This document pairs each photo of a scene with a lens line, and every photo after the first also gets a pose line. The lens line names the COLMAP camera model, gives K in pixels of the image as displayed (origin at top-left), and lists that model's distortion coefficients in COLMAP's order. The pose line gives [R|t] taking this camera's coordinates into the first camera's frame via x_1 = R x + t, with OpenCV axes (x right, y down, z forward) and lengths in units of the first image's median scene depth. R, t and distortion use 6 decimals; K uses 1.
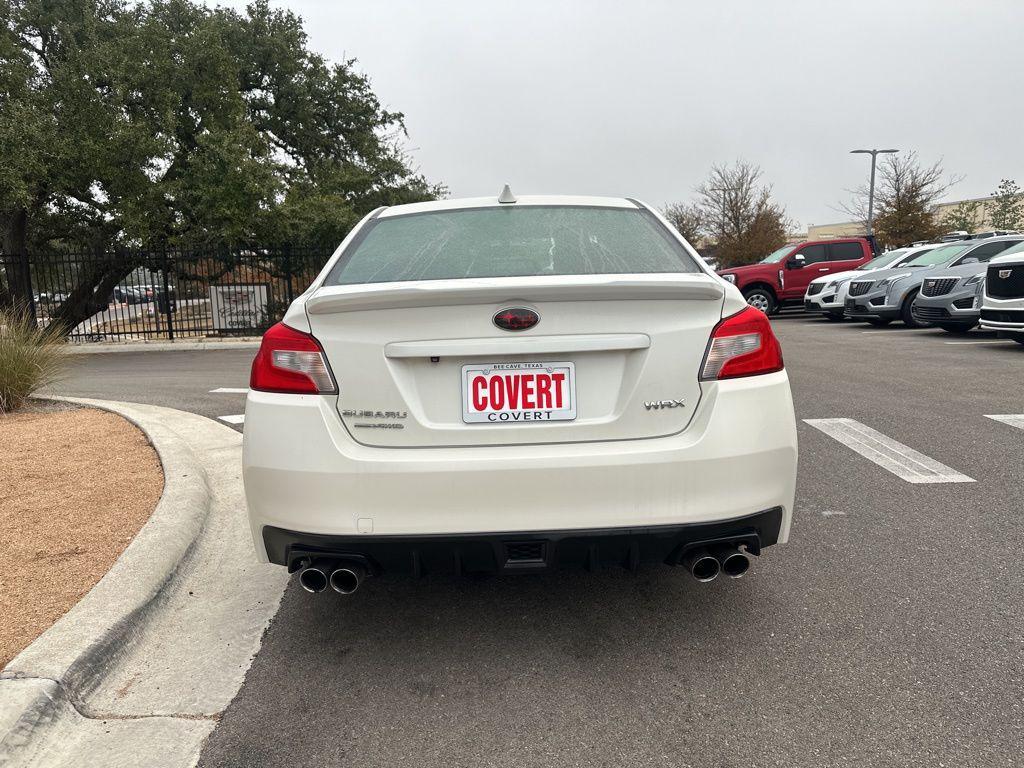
lens RADIAL K [[726.7, 0, 510.7], [0, 726.7, 384.9], [0, 0, 1]] dist [0.058963, -0.080531]
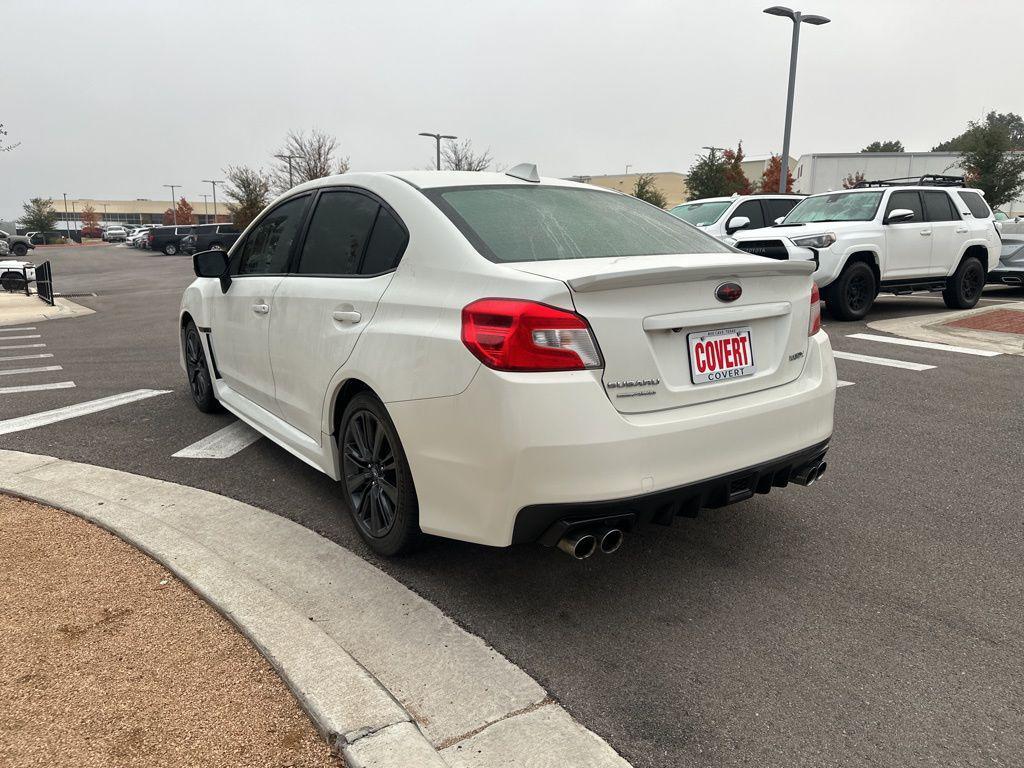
lens RADIAL K [[726.7, 0, 514.0], [0, 726.7, 385.9], [0, 0, 1]] dist [0.058963, -0.080531]
pose [[0.814352, -0.091710, 0.573079, -0.942464], [0.066865, 0.995686, 0.064324, -0.037544], [-0.576506, -0.014063, 0.816972, 0.216772]]
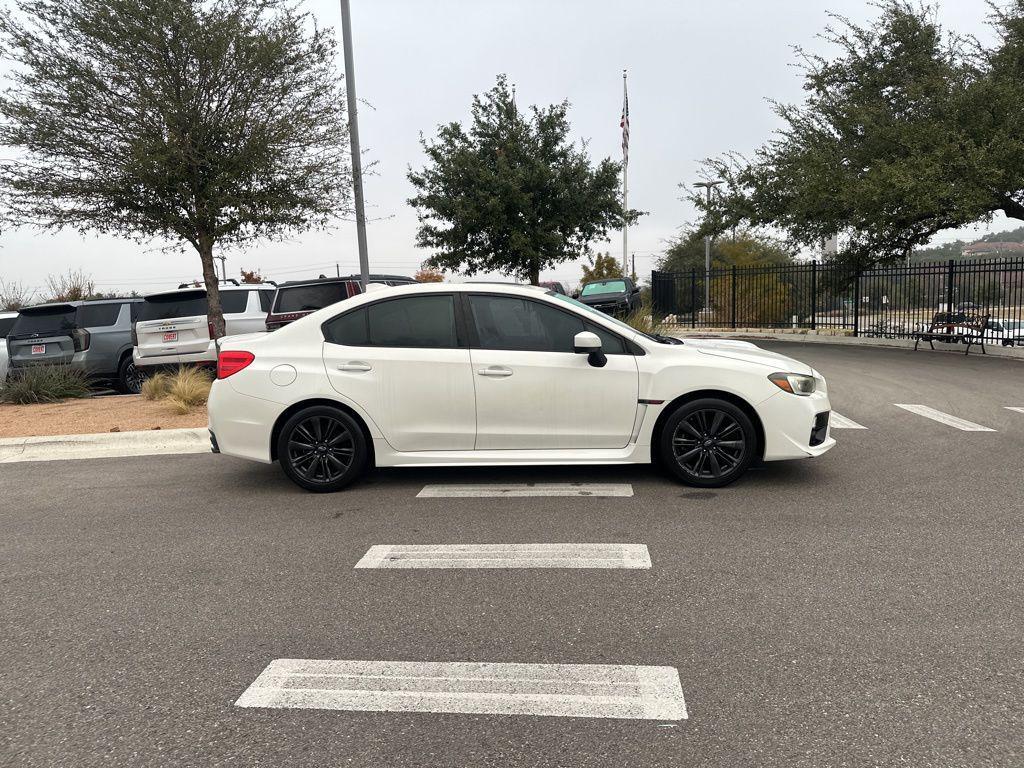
lens RADIAL K [[726.7, 0, 504.2], [0, 726.7, 381.7], [0, 0, 1]] dist [0.058963, -0.080531]
pose [[-0.092069, 0.153005, -0.983927, 2.800345], [-0.122913, 0.978821, 0.163712, -0.551845], [0.988137, 0.136010, -0.071313, 2.216635]]
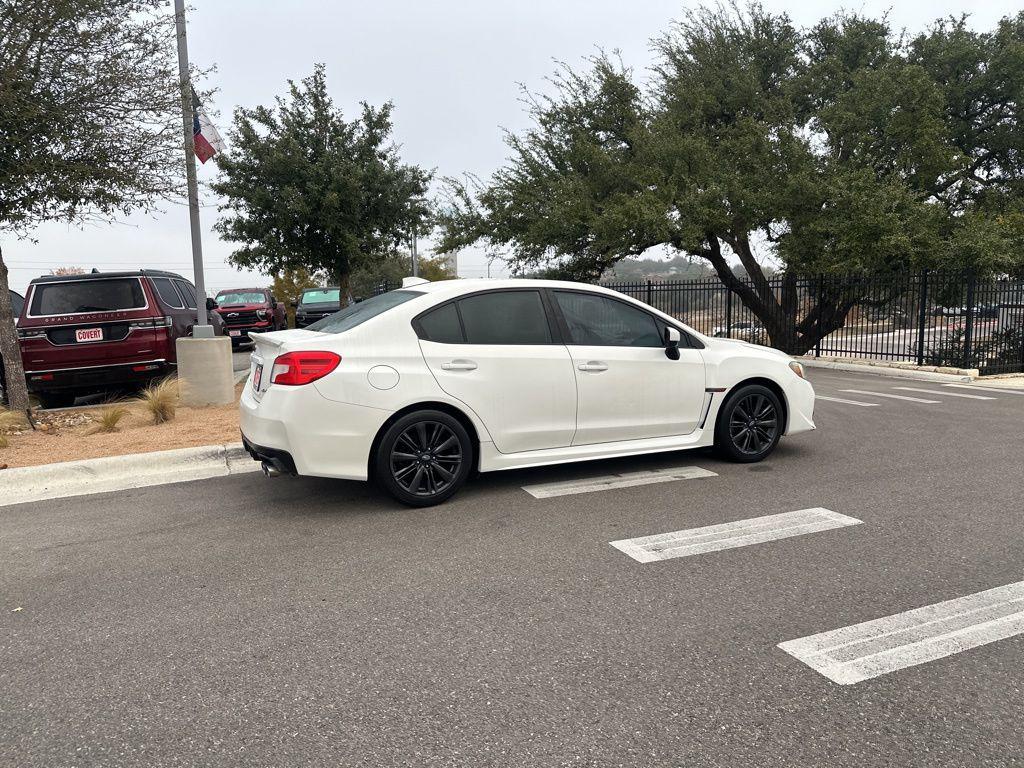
lens RADIAL K [[726.7, 0, 515.7], [0, 726.7, 384.8], [0, 0, 1]] dist [0.058963, -0.080531]
pose [[0.408814, 0.132122, -0.903003, 2.532812], [-0.145187, 0.986279, 0.078576, -0.278230], [0.900995, 0.098981, 0.422387, 0.734637]]
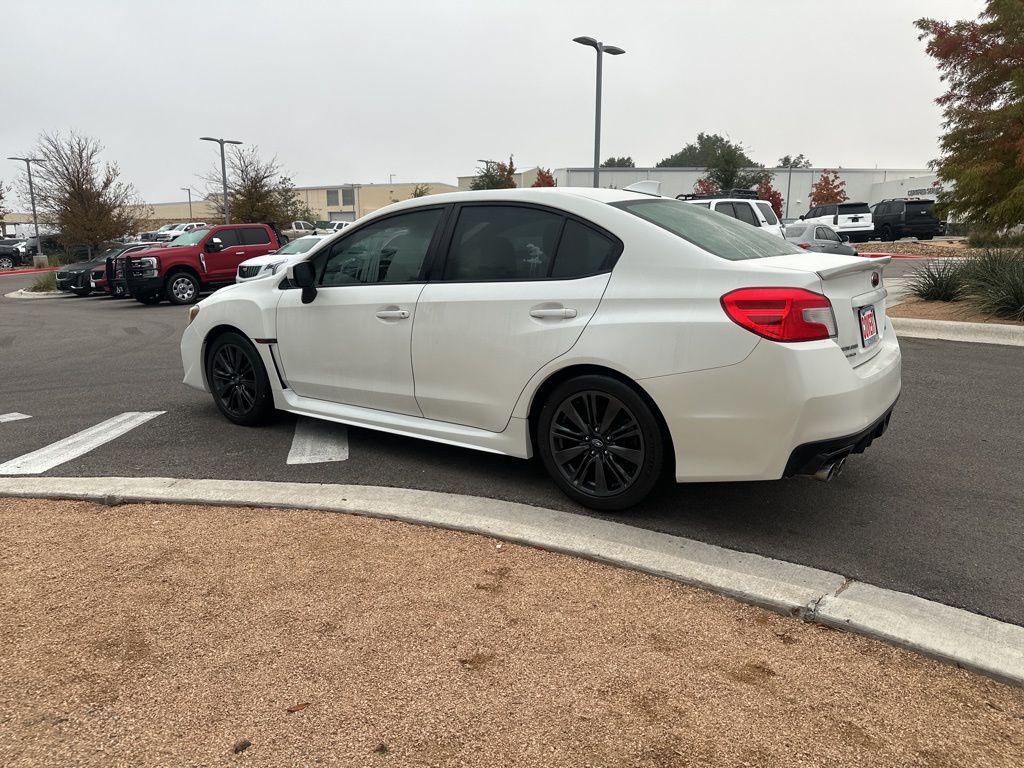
lens RADIAL K [[726.7, 0, 508.2], [0, 726.7, 386.1], [0, 0, 1]] dist [0.058963, -0.080531]
pose [[0.592998, -0.138395, 0.793221, -1.645795], [0.120475, 0.989279, 0.082537, -0.079877], [-0.796140, 0.046619, 0.603314, 0.597507]]
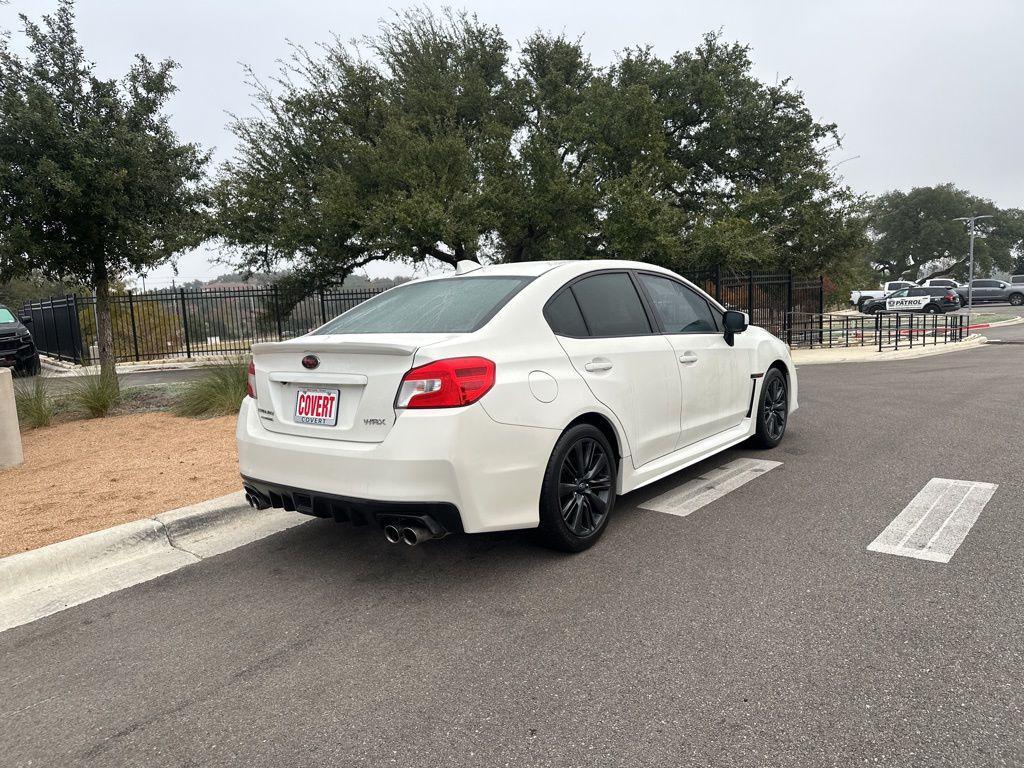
lens RADIAL K [[726.7, 0, 513.8], [0, 726.7, 390.0], [0, 0, 1]] dist [0.058963, -0.080531]
pose [[0.771770, 0.070238, -0.632010, 1.385467], [-0.074906, 0.997003, 0.019330, -0.090885], [0.631474, 0.032423, 0.774719, -0.003626]]
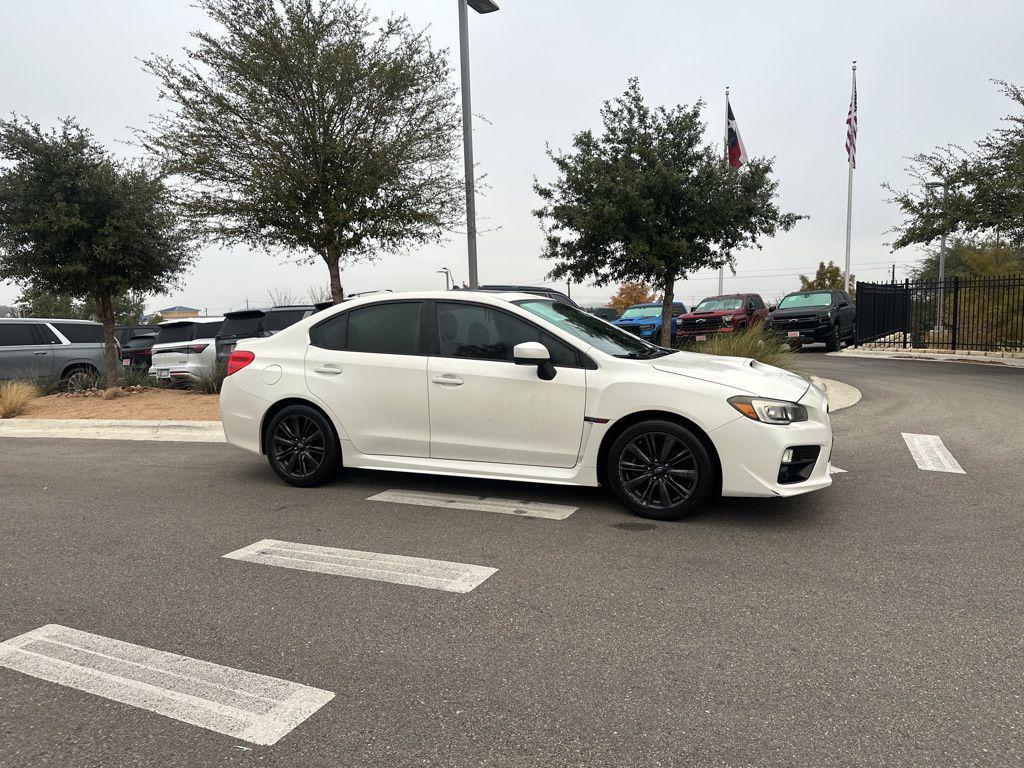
lens RADIAL K [[726.7, 0, 505.2], [0, 726.7, 388.0], [0, 0, 1]] dist [0.058963, -0.080531]
pose [[-0.405286, 0.132326, -0.904562, 2.503028], [-0.114769, 0.974275, 0.193947, -0.644507], [0.906957, 0.182420, -0.379673, 3.097212]]
